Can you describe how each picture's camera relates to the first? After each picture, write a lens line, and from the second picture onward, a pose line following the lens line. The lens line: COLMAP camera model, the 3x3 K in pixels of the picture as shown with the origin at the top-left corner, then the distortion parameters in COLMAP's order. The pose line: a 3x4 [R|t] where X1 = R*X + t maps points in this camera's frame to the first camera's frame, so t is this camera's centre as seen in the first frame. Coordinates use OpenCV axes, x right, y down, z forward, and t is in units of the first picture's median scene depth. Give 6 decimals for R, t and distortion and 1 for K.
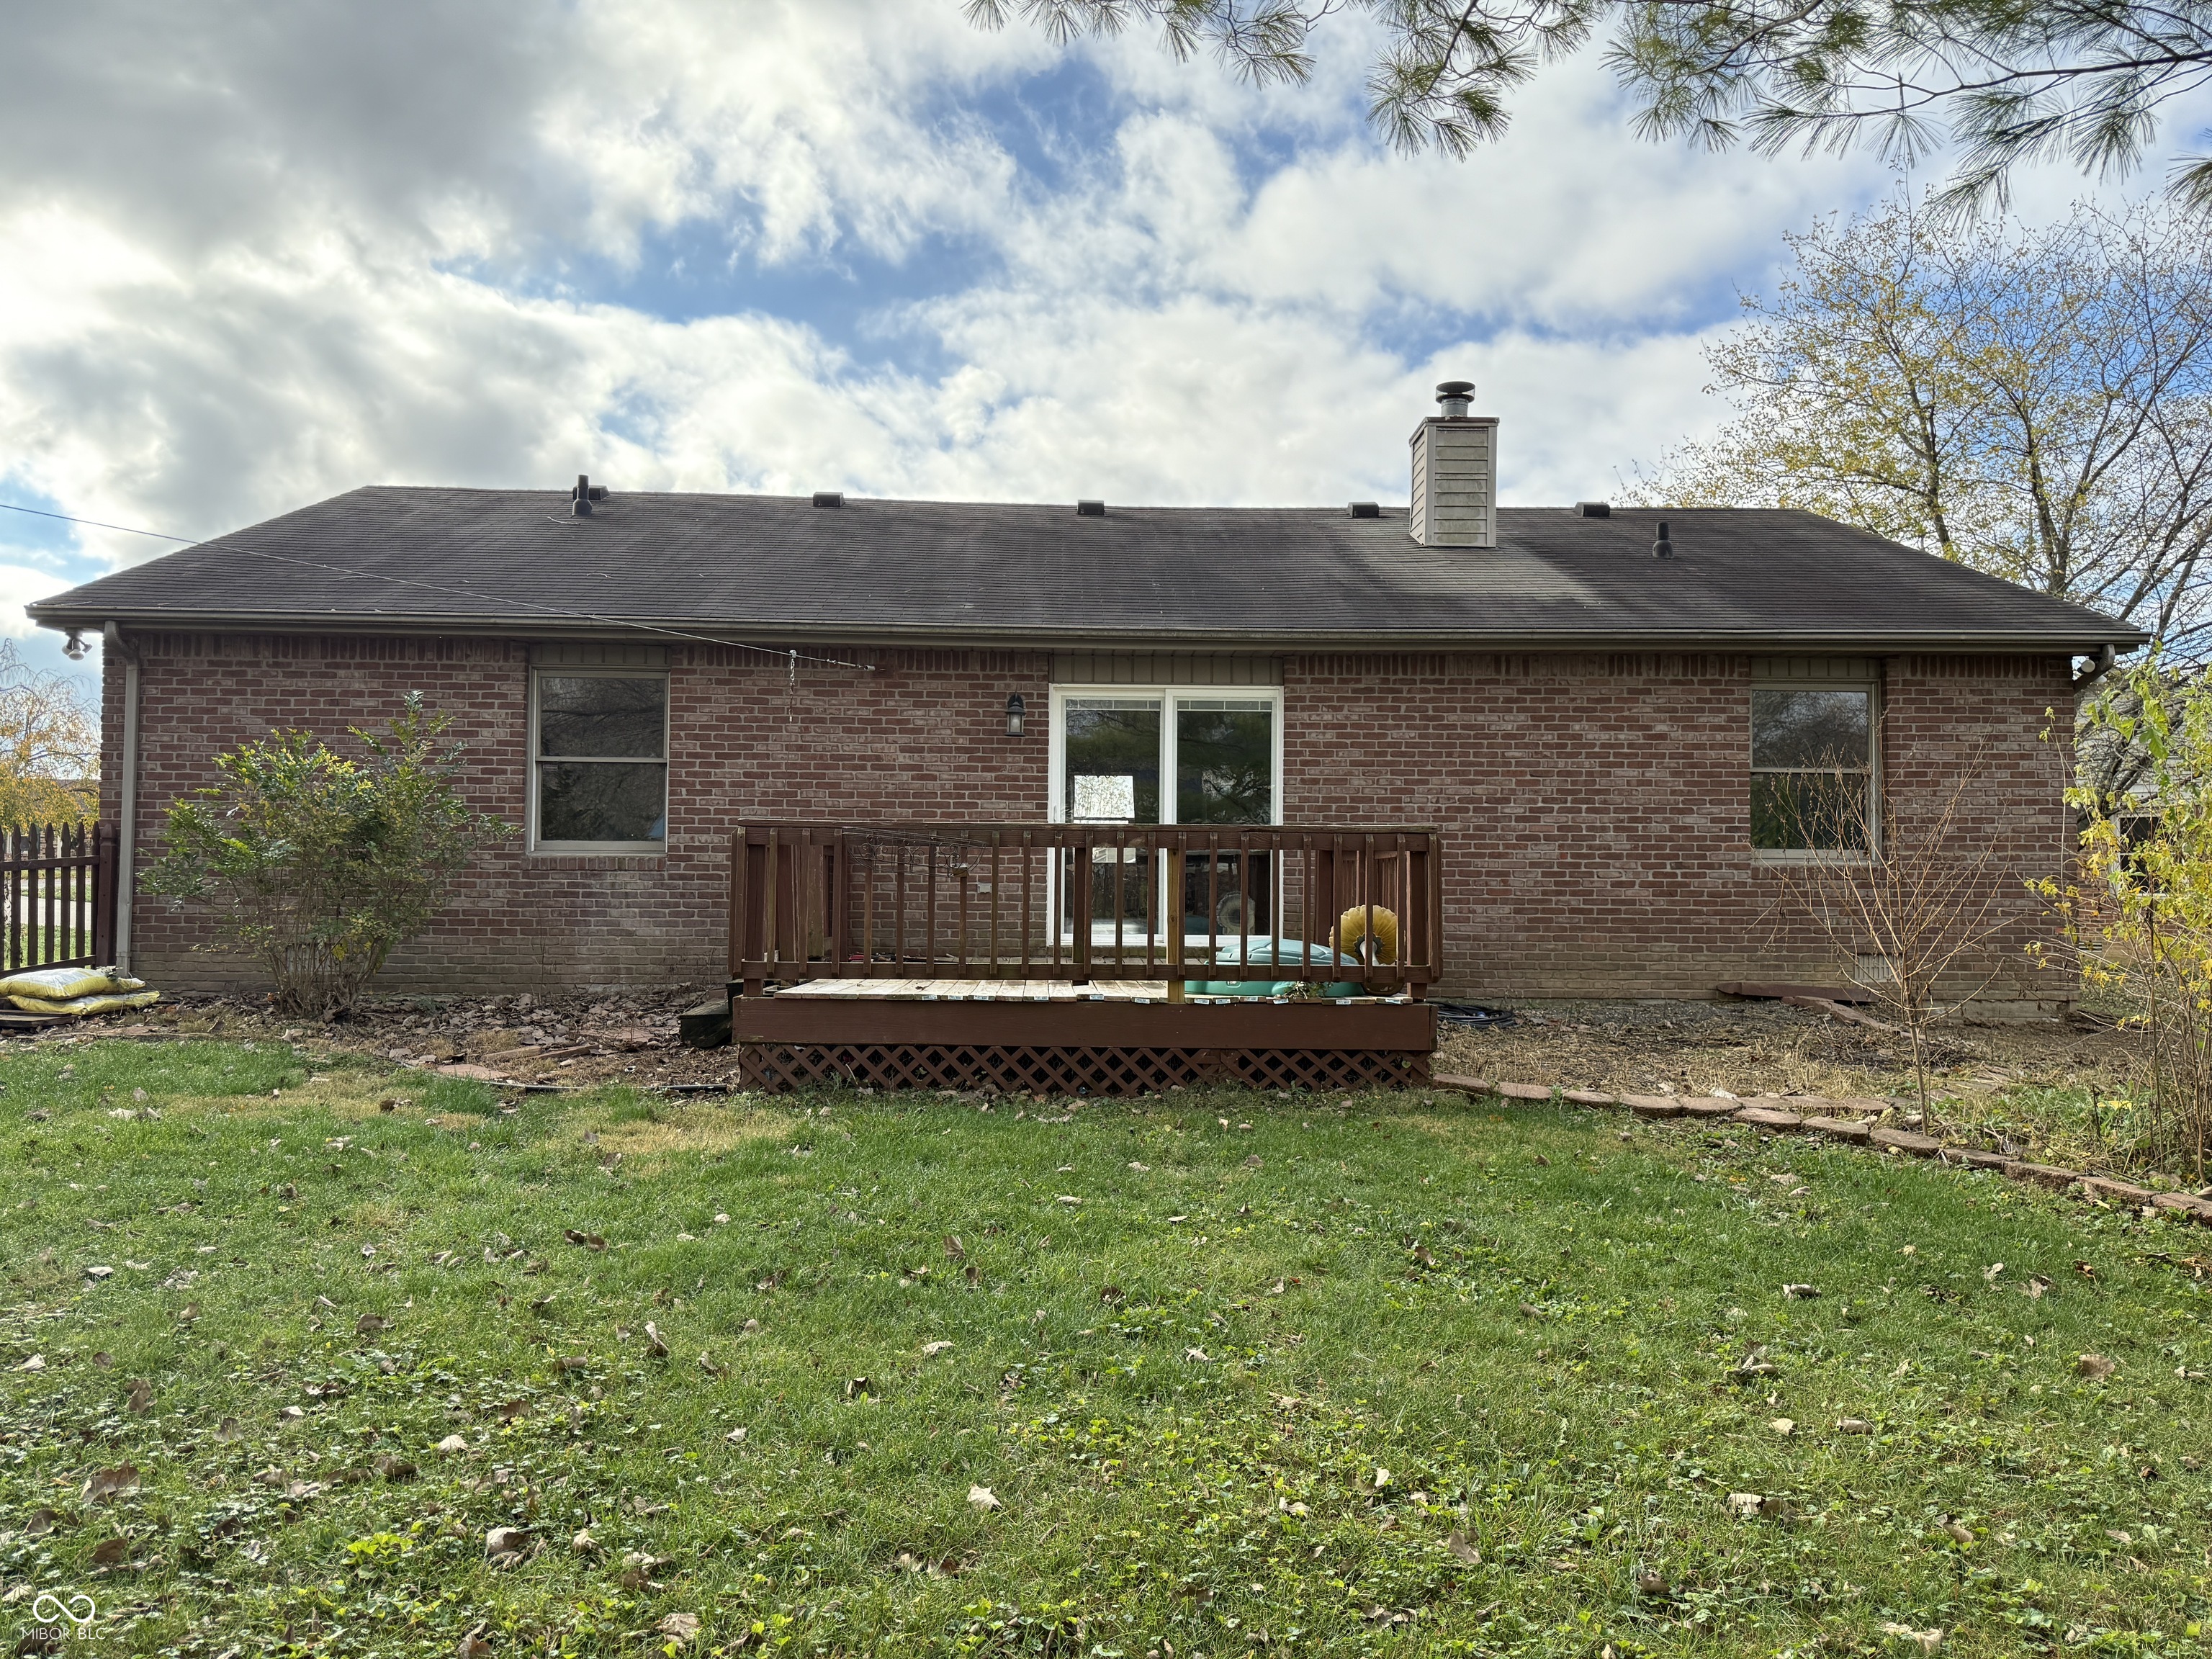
lens RADIAL K [[1558.2, 0, 1097.0], [0, 1558.2, 829.5], [0, 0, 1]] dist [0.055378, -0.059450]
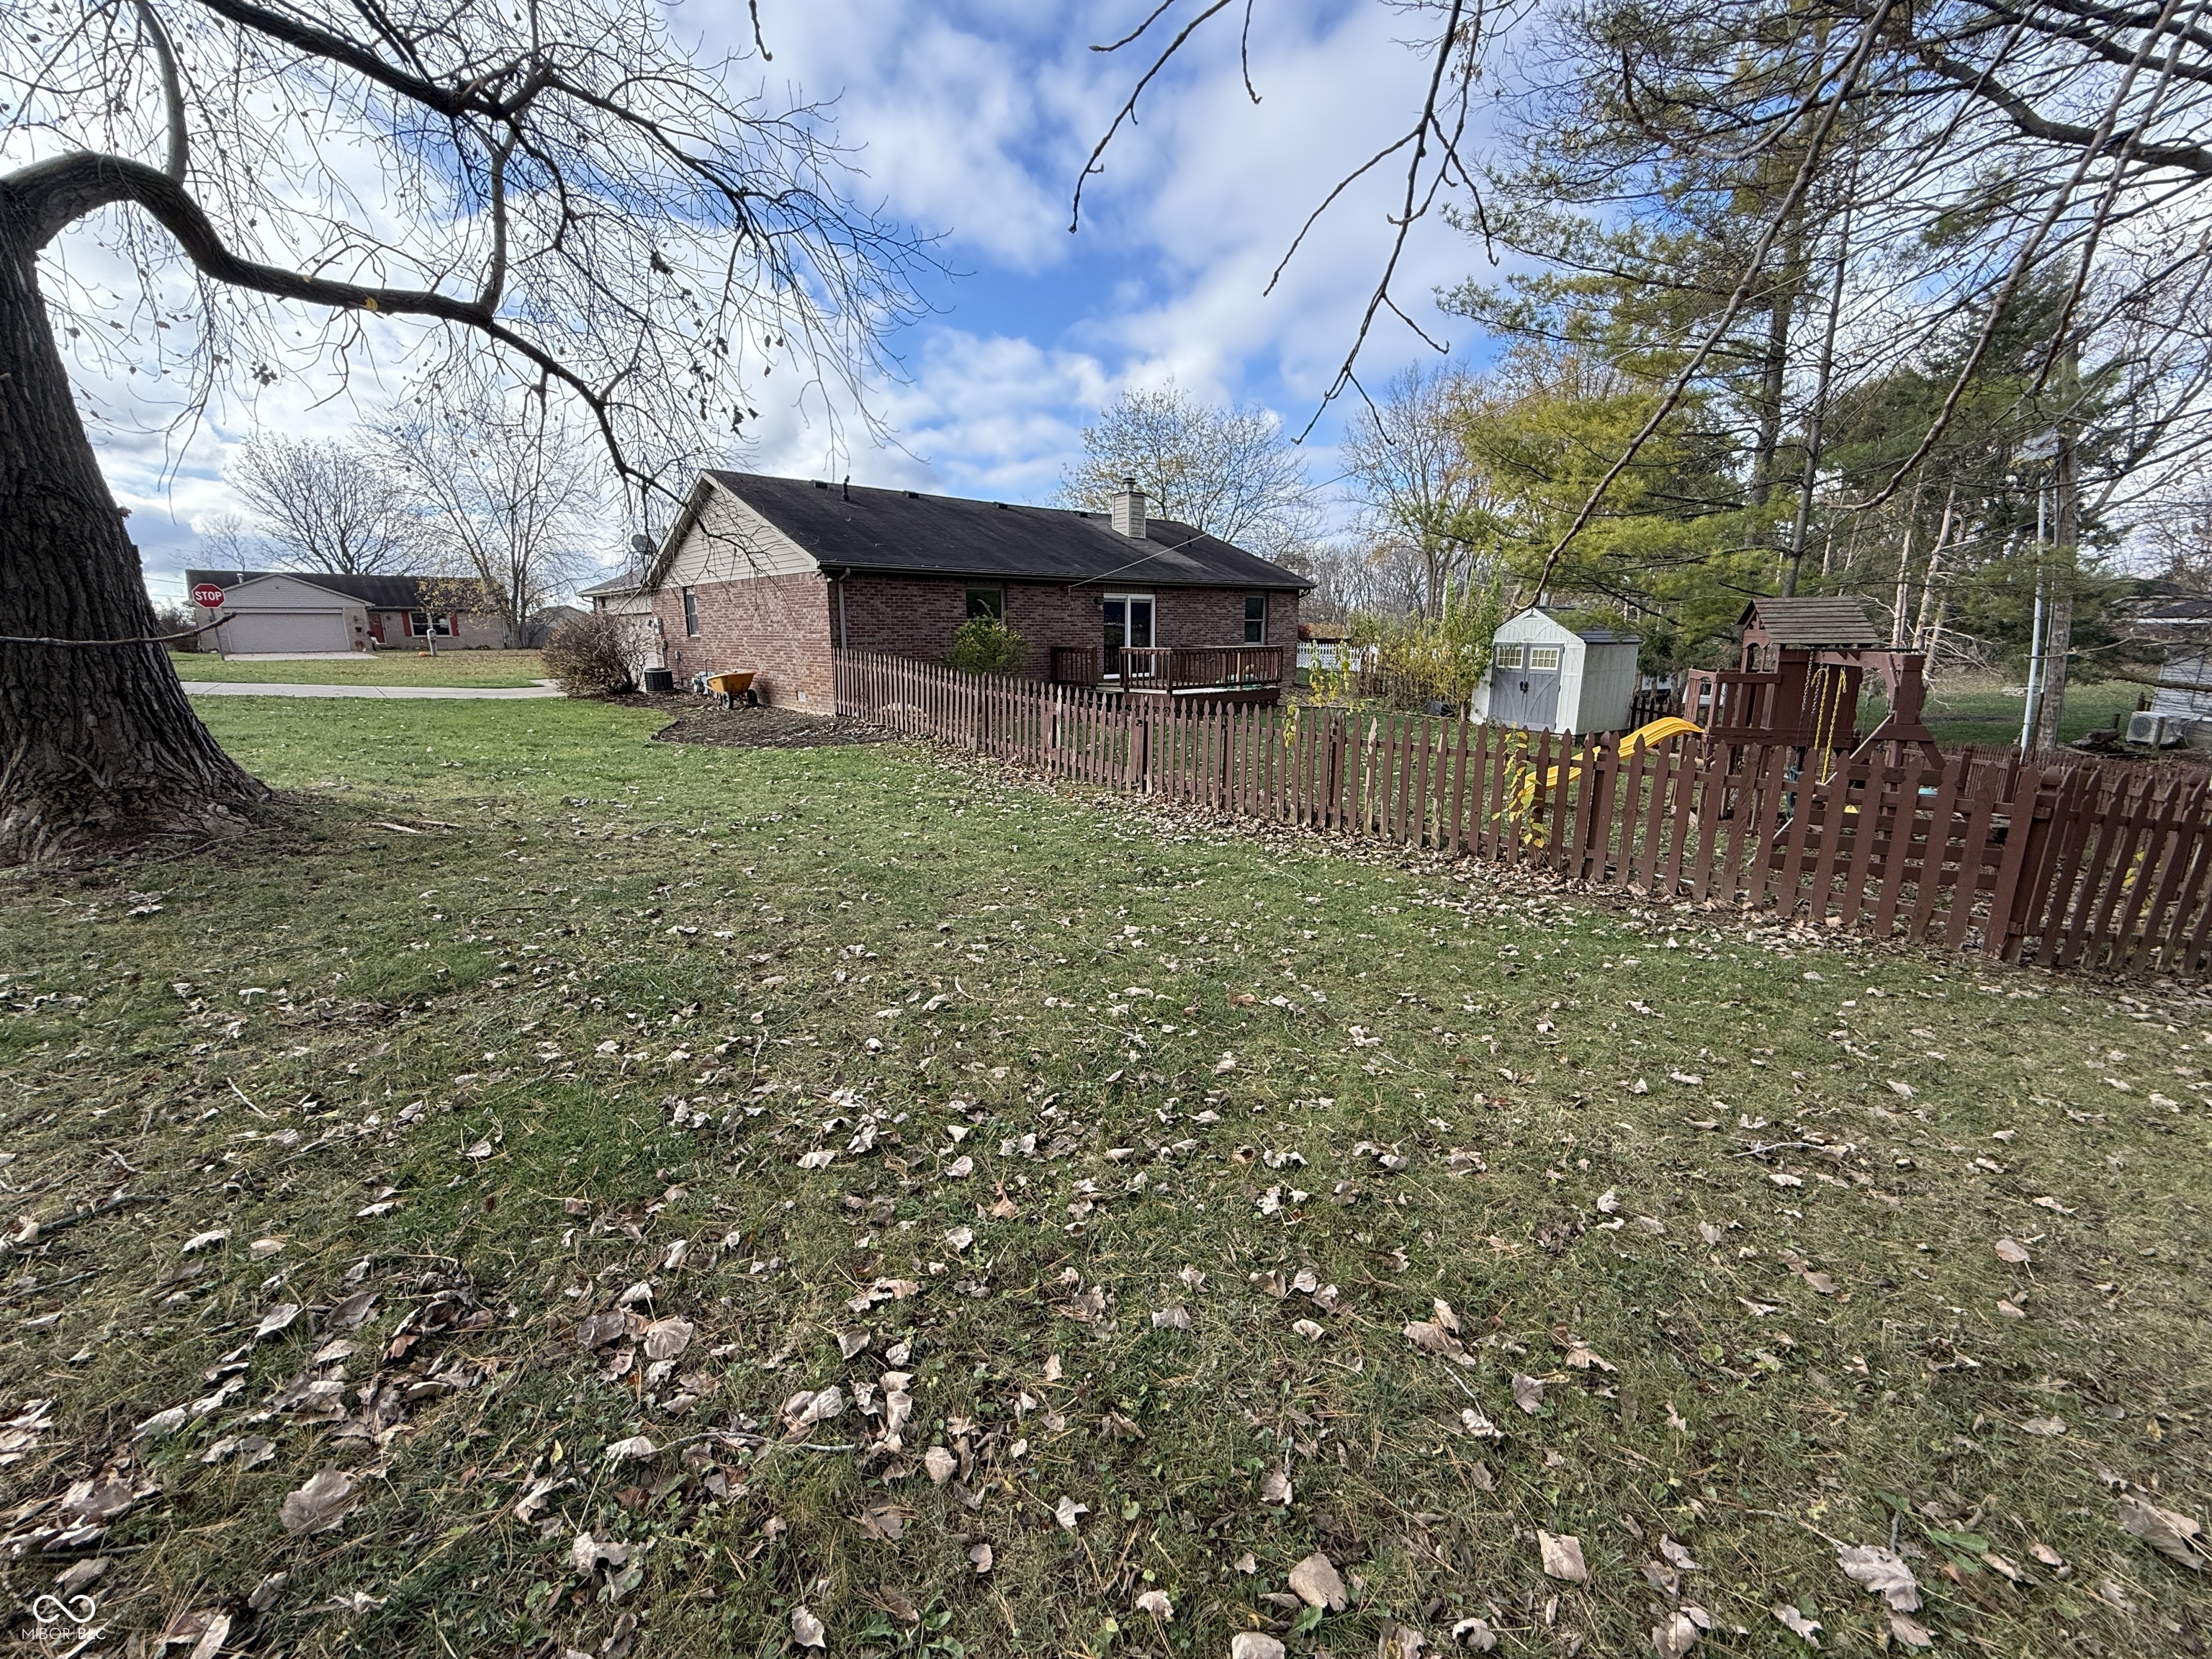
lens RADIAL K [[882.0, 0, 1104.9], [0, 882.0, 835.4], [0, 0, 1]] dist [0.002846, 0.000336]
pose [[0.748394, -0.164719, 0.642475, -1.428183], [-0.007838, 0.966406, 0.256900, -0.091507], [-0.663208, -0.197298, 0.721961, -0.422204]]
